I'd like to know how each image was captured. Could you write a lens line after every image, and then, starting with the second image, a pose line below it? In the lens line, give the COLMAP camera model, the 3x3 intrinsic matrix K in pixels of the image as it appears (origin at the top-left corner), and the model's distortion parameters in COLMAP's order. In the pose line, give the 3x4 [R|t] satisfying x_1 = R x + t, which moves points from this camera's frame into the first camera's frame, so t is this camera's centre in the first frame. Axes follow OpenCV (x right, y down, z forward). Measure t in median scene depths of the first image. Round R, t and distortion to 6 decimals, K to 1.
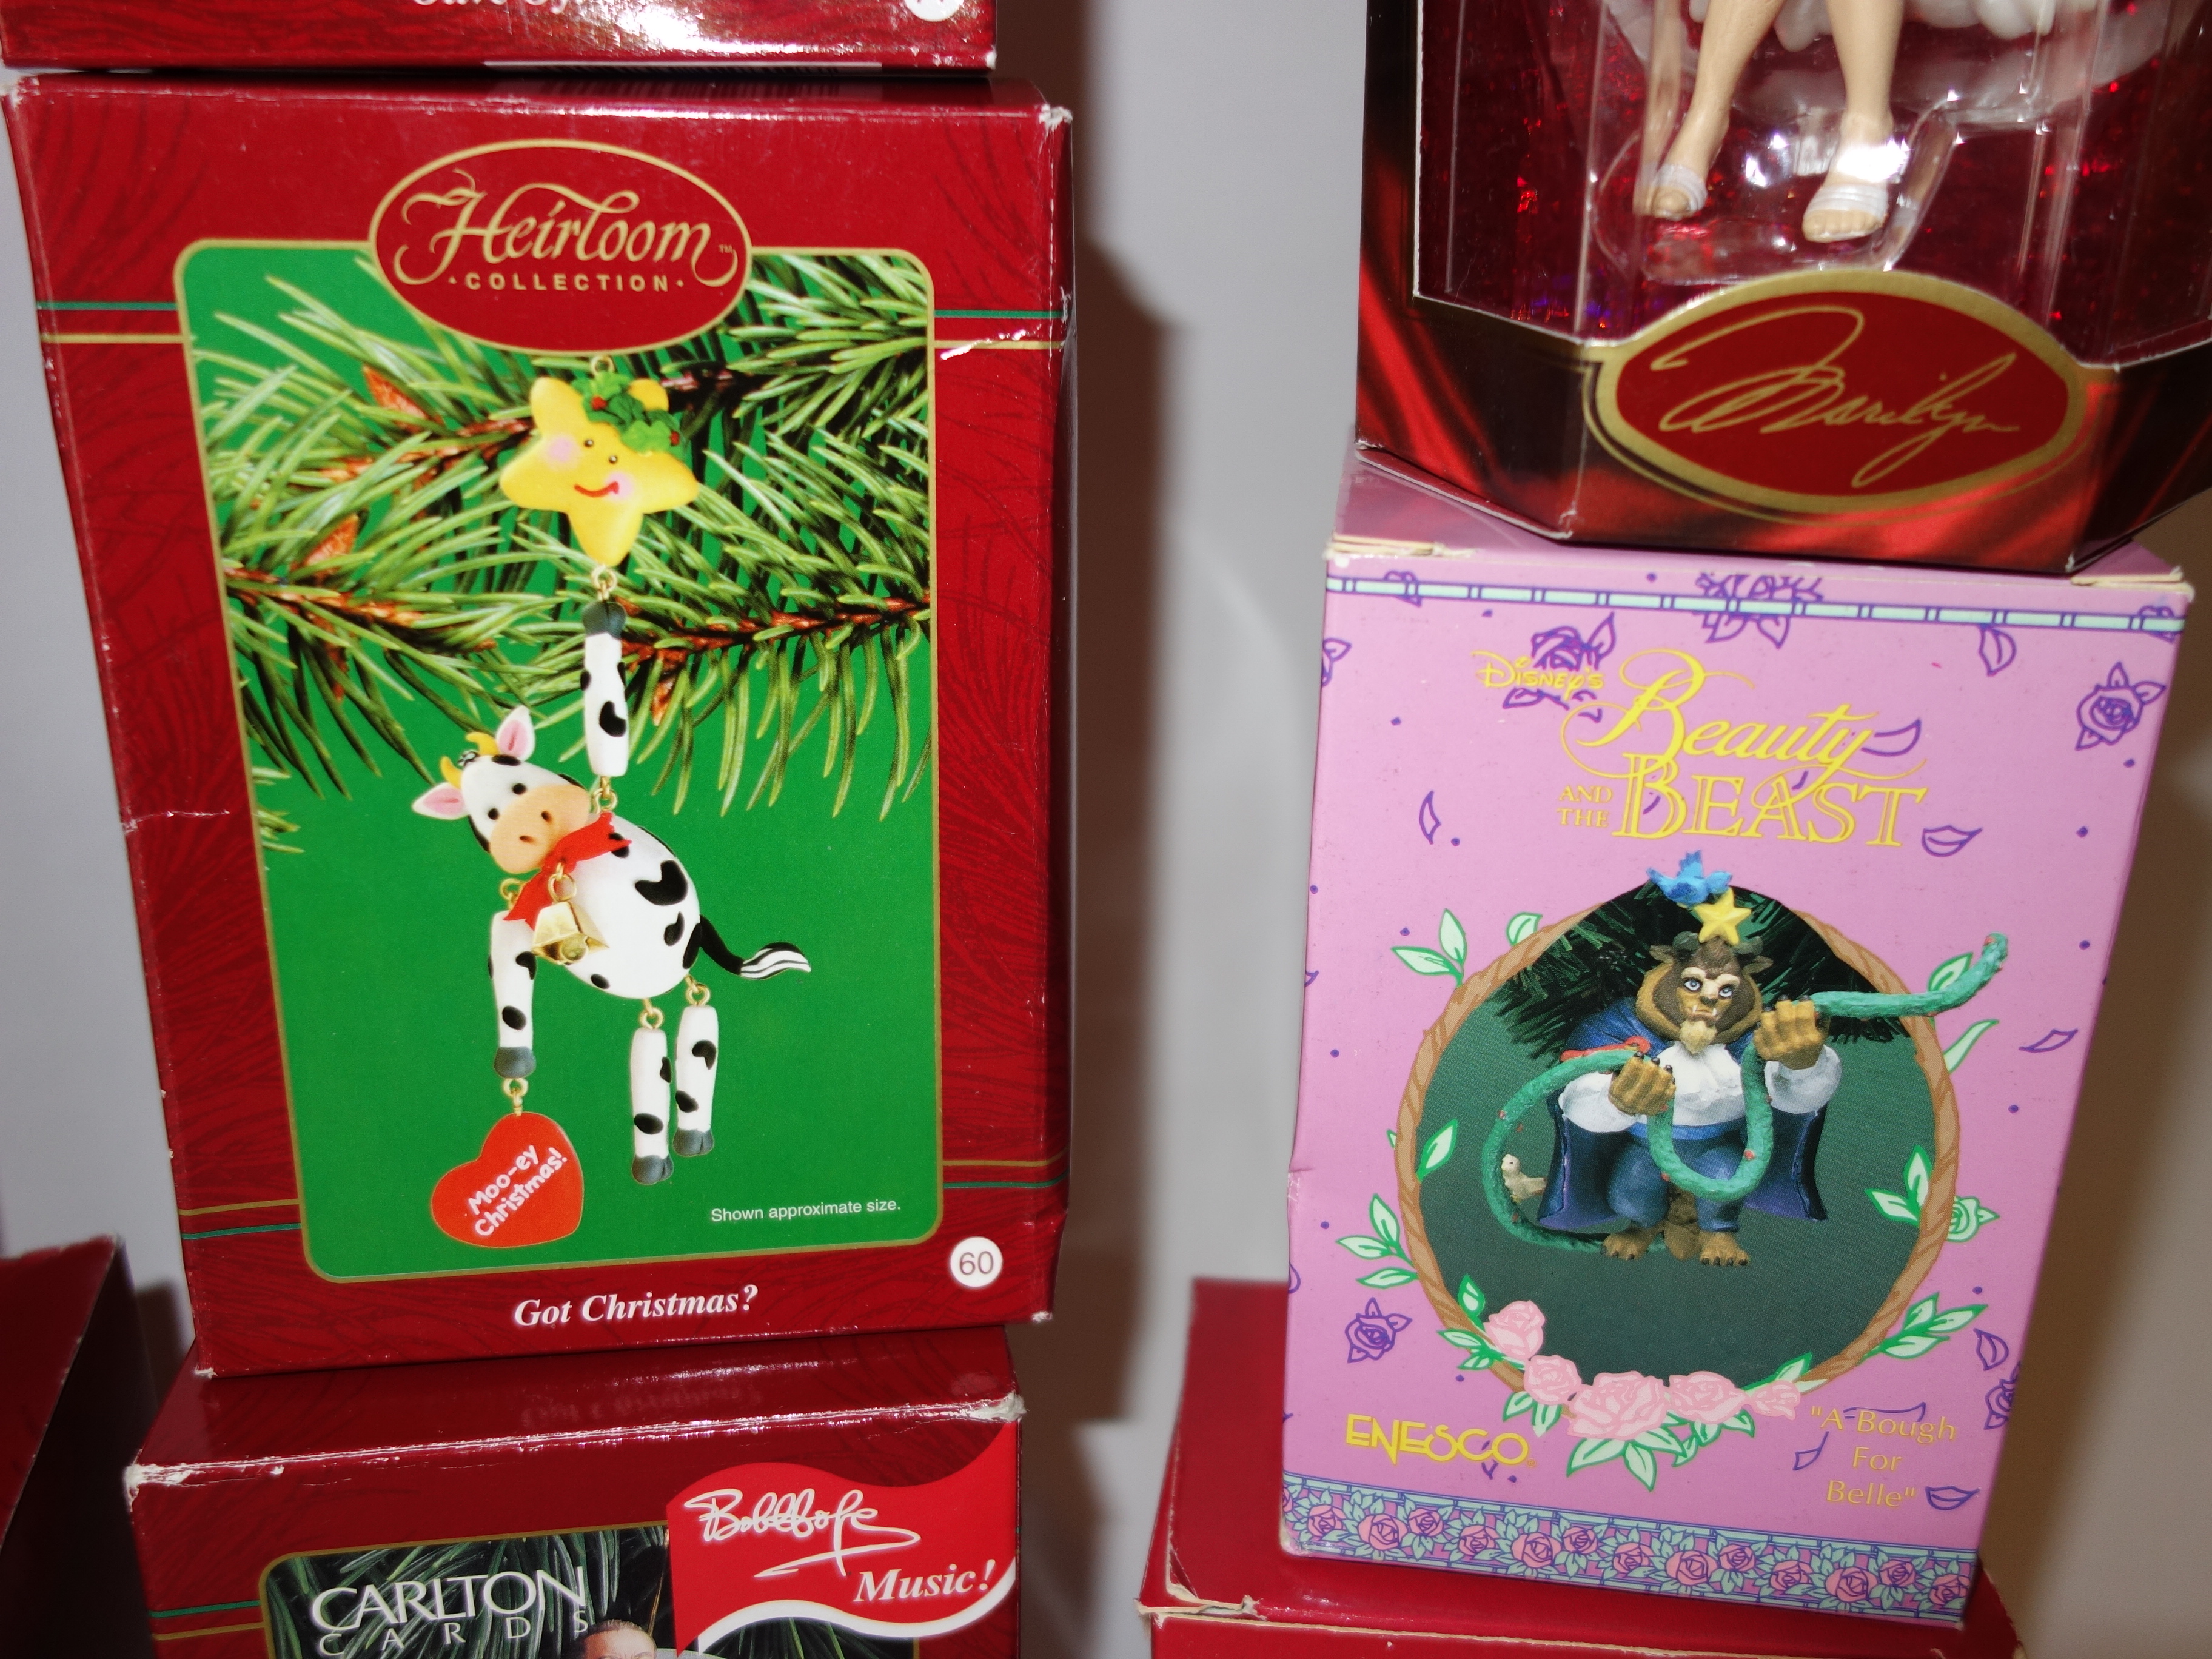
lens RADIAL K [[1832.3, 0, 1111.9], [0, 1832.3, 828.0], [0, 0, 1]] dist [0.023896, -0.017787]
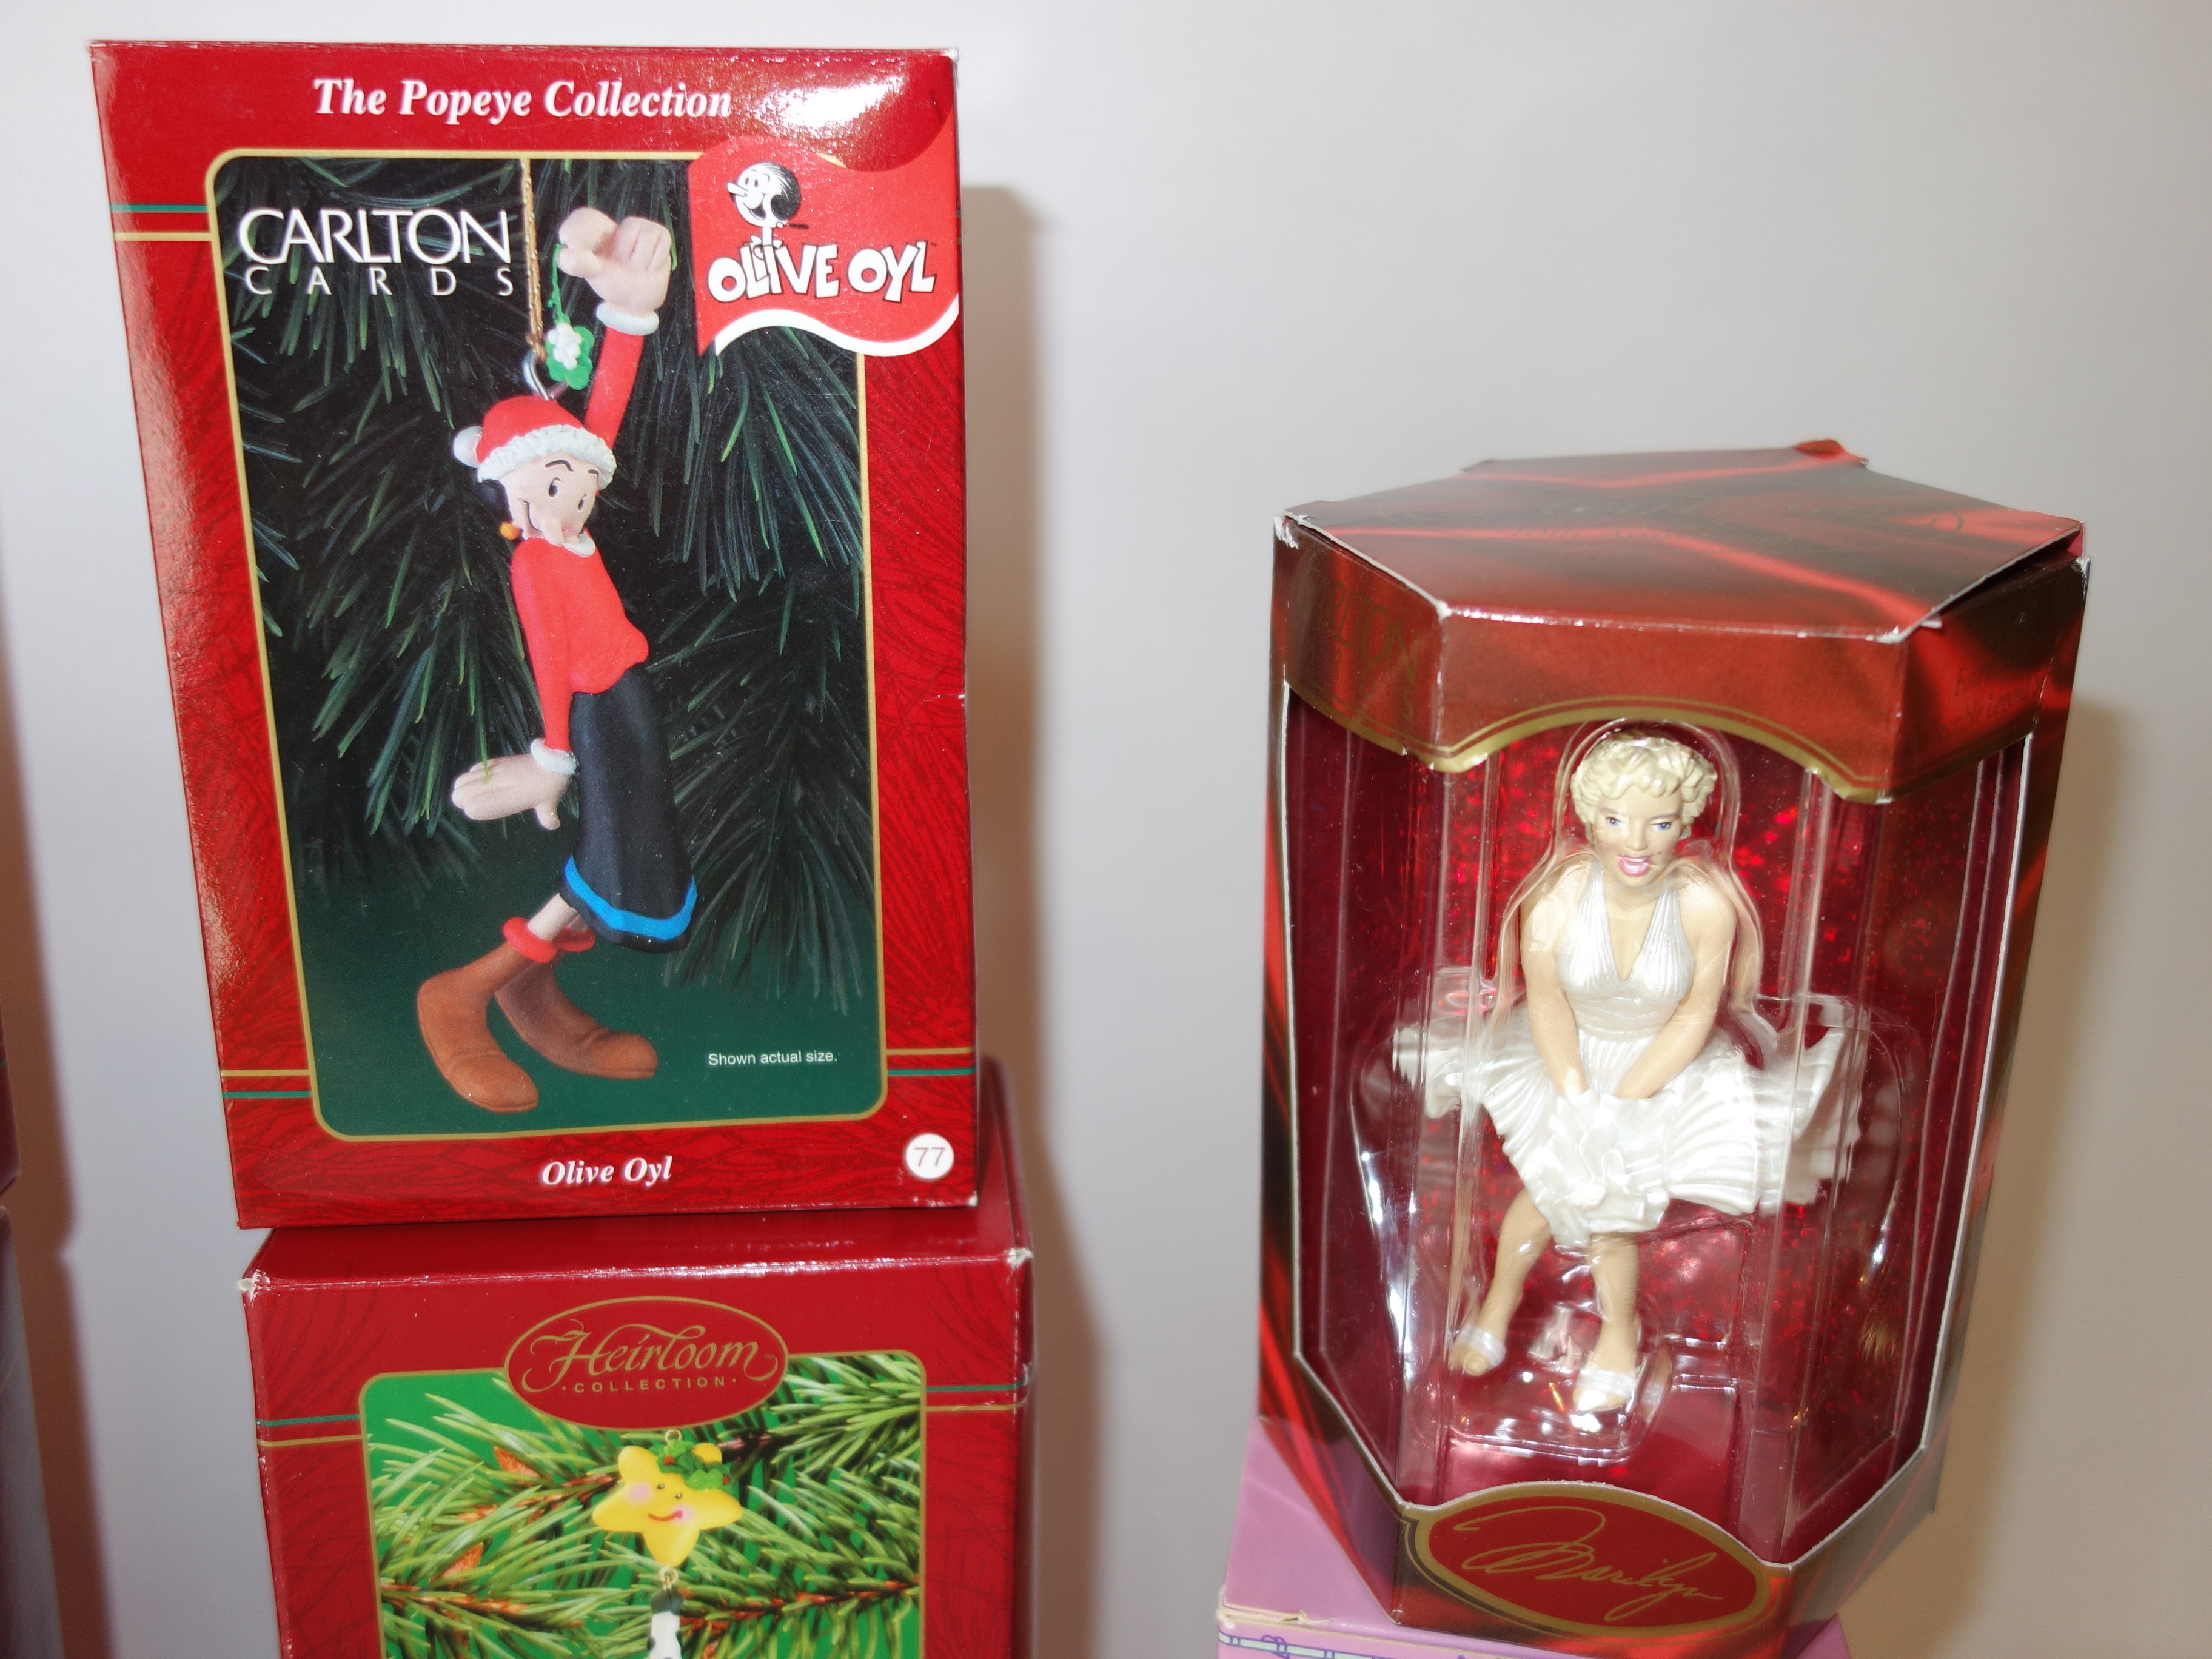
lens RADIAL K [[1832.3, 0, 1117.3], [0, 1832.3, 834.8], [0, 0, 1]] dist [0.023896, -0.017787]
pose [[0.999814, 0.014258, -0.013021, 0.052147], [-0.014994, 0.998186, -0.058311, -0.607099], [0.012166, 0.058495, 0.998214, -0.336620]]
